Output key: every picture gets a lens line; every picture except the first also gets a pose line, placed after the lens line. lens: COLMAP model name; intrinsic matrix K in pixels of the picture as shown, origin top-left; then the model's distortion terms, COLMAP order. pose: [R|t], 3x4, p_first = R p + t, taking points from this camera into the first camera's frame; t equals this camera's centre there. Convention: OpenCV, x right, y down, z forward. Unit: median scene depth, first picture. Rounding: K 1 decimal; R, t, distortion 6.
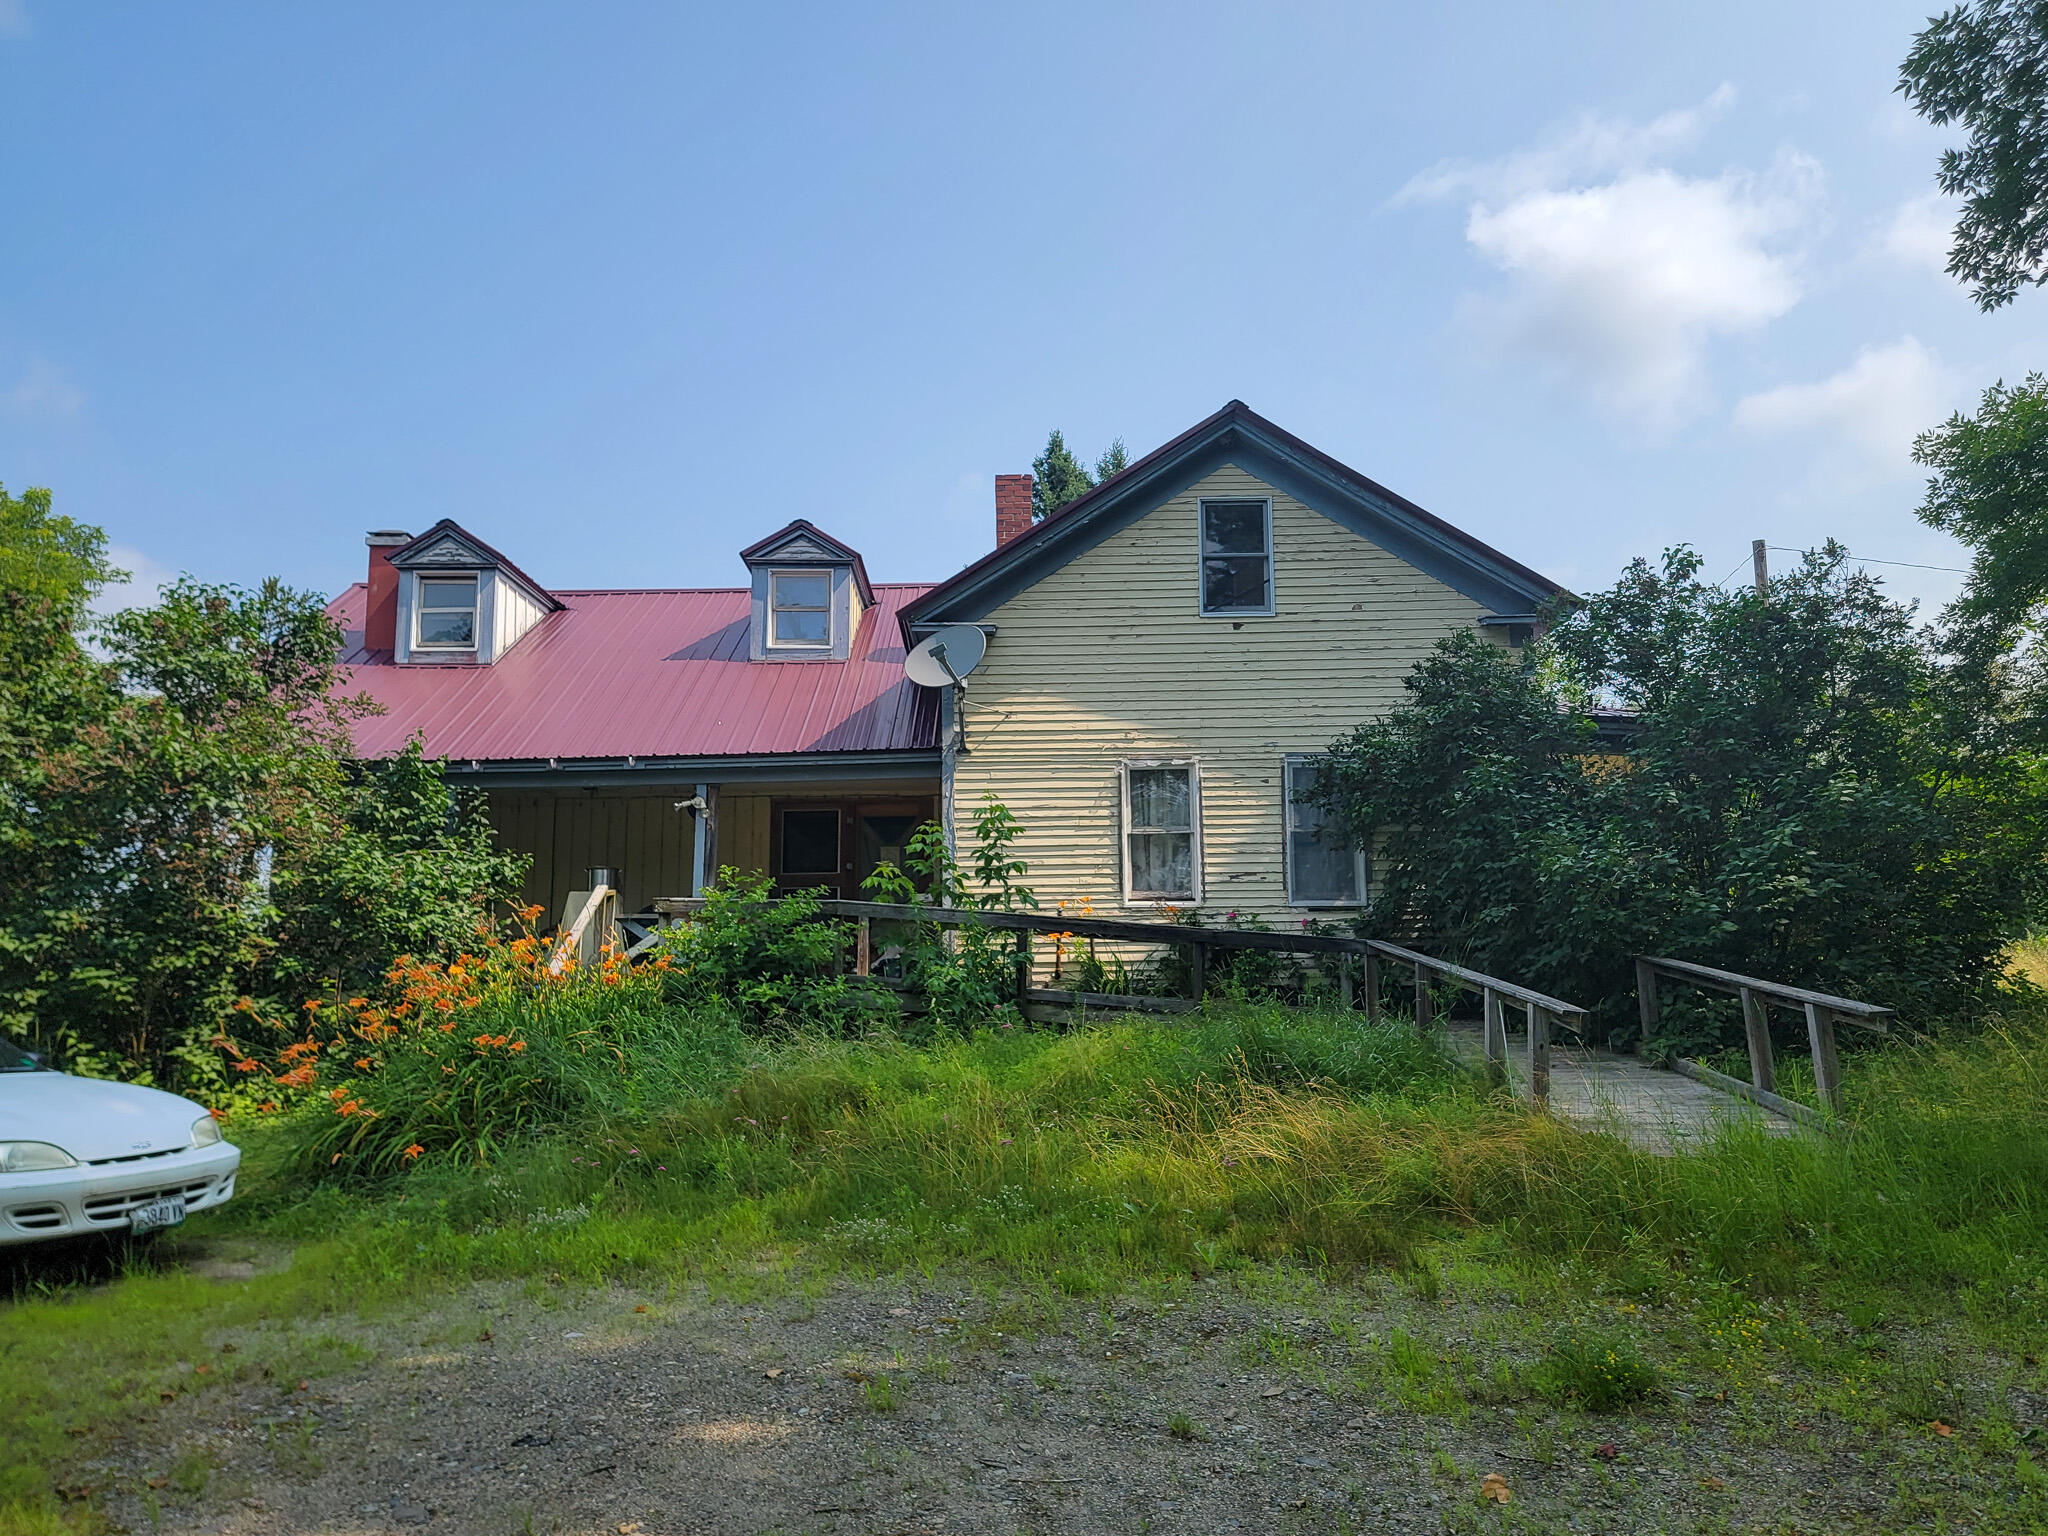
lens RADIAL K [[1424.8, 0, 1024.0], [0, 1424.8, 768.0], [0, 0, 1]] dist [0.099063, -0.081160]
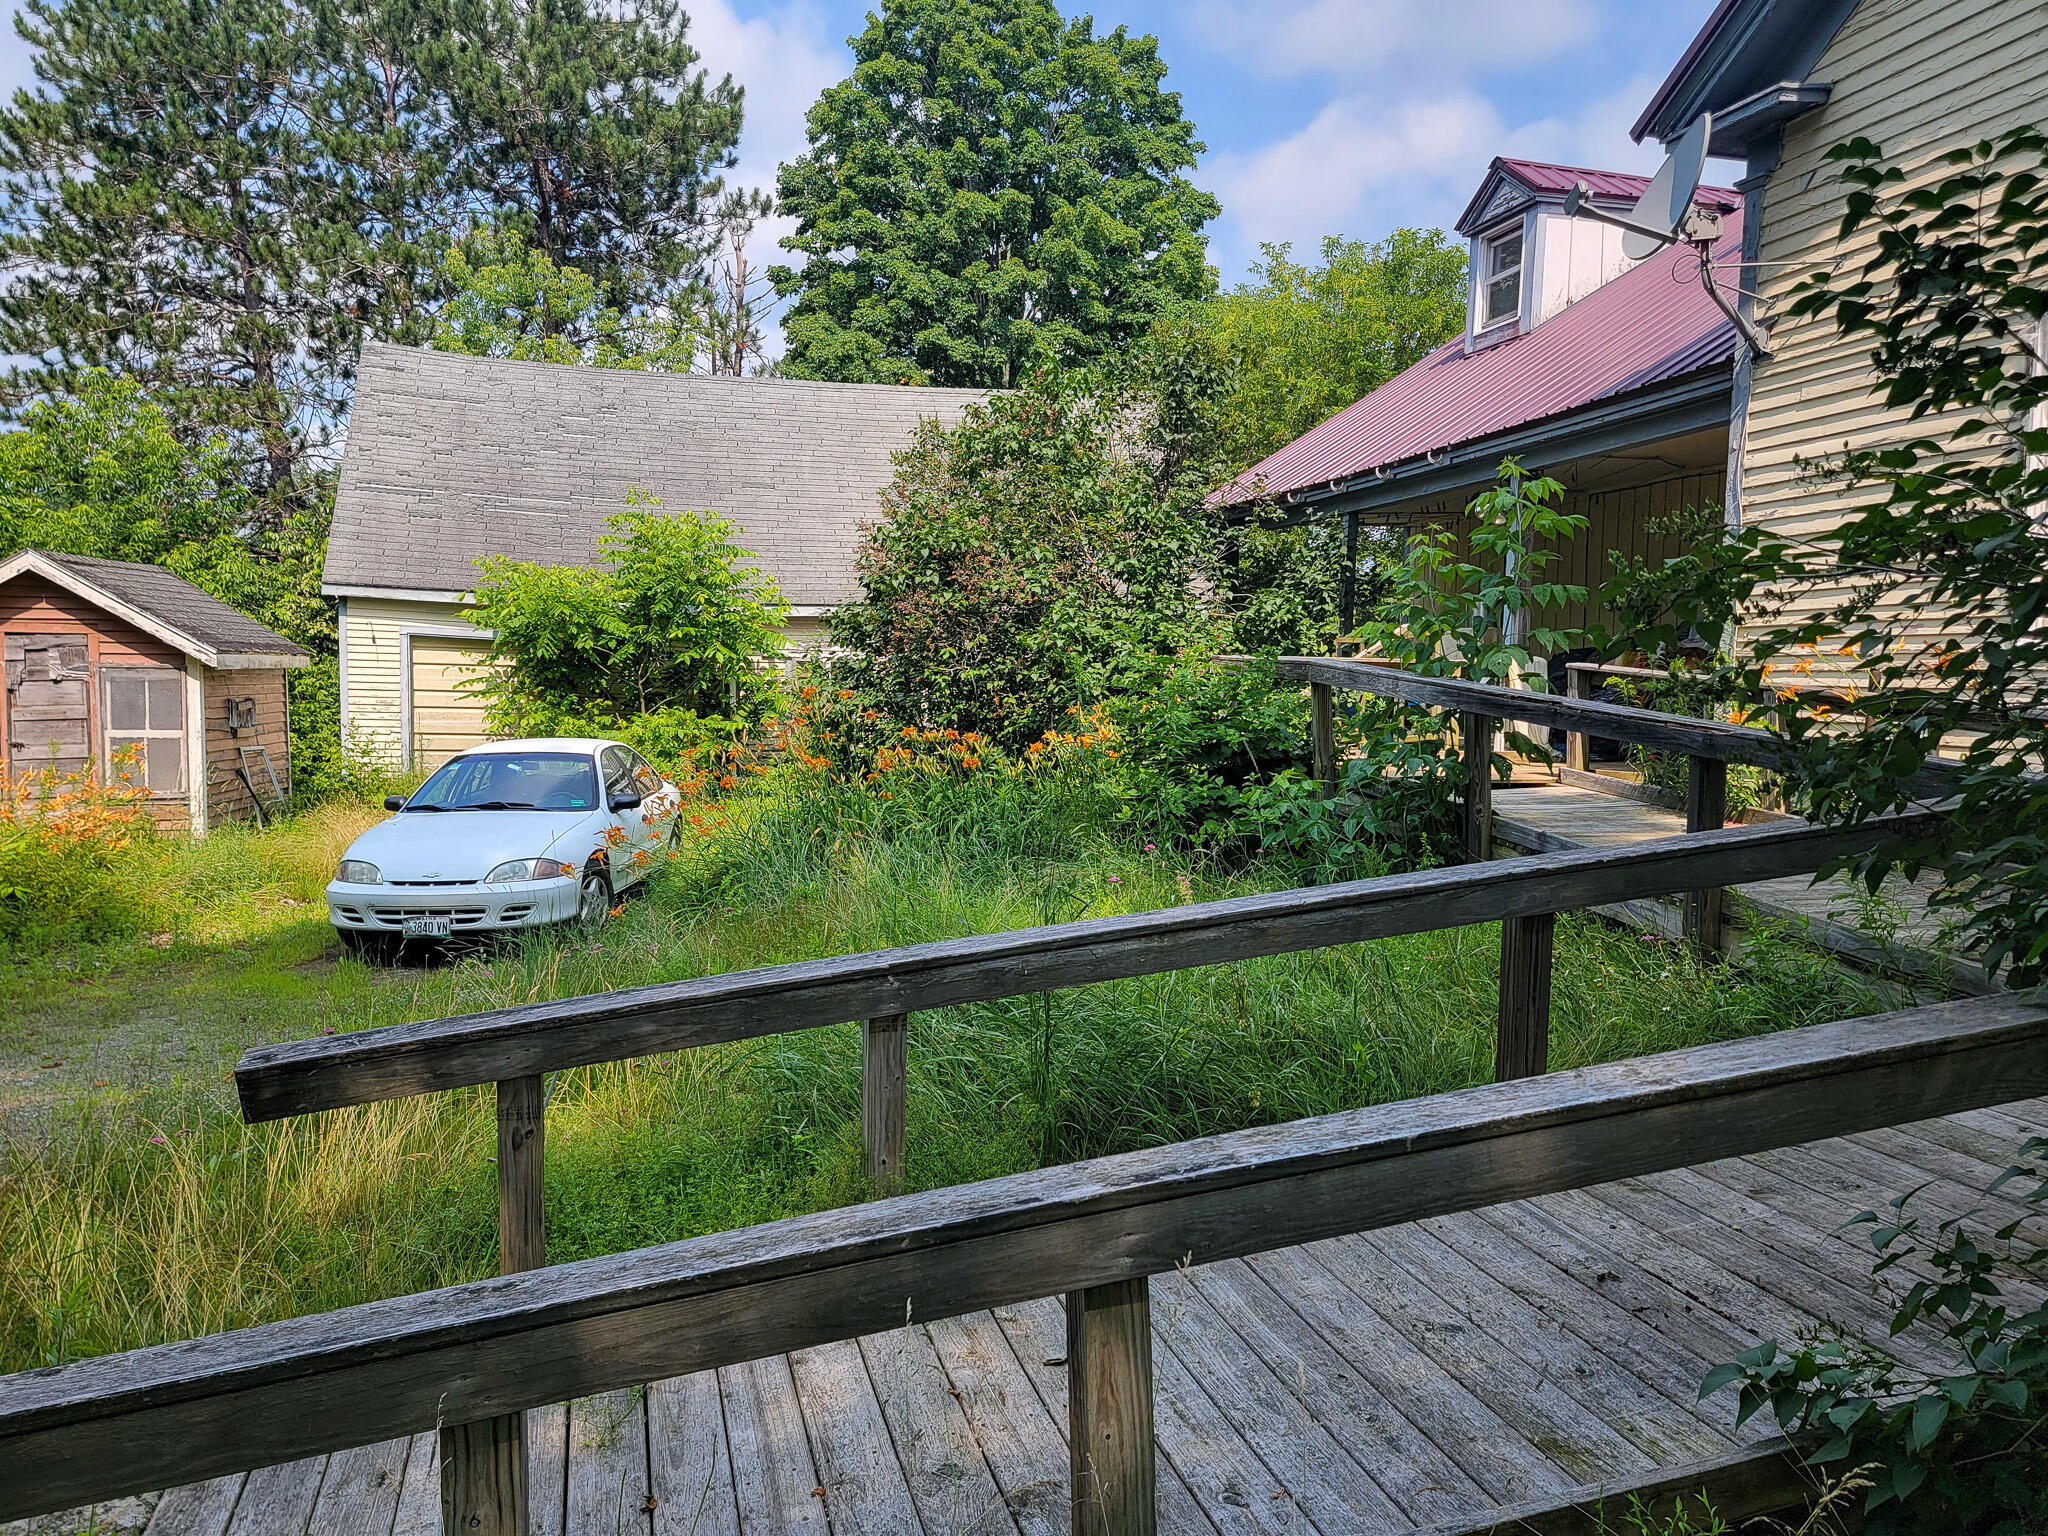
lens RADIAL K [[1424.8, 0, 1024.0], [0, 1424.8, 768.0], [0, 0, 1]] dist [0.099063, -0.081160]
pose [[0.292074, 0.082958, -0.952791, 0.833808], [0.138587, 0.982045, 0.127989, 0.062650], [0.946302, -0.169426, 0.275333, 1.162118]]
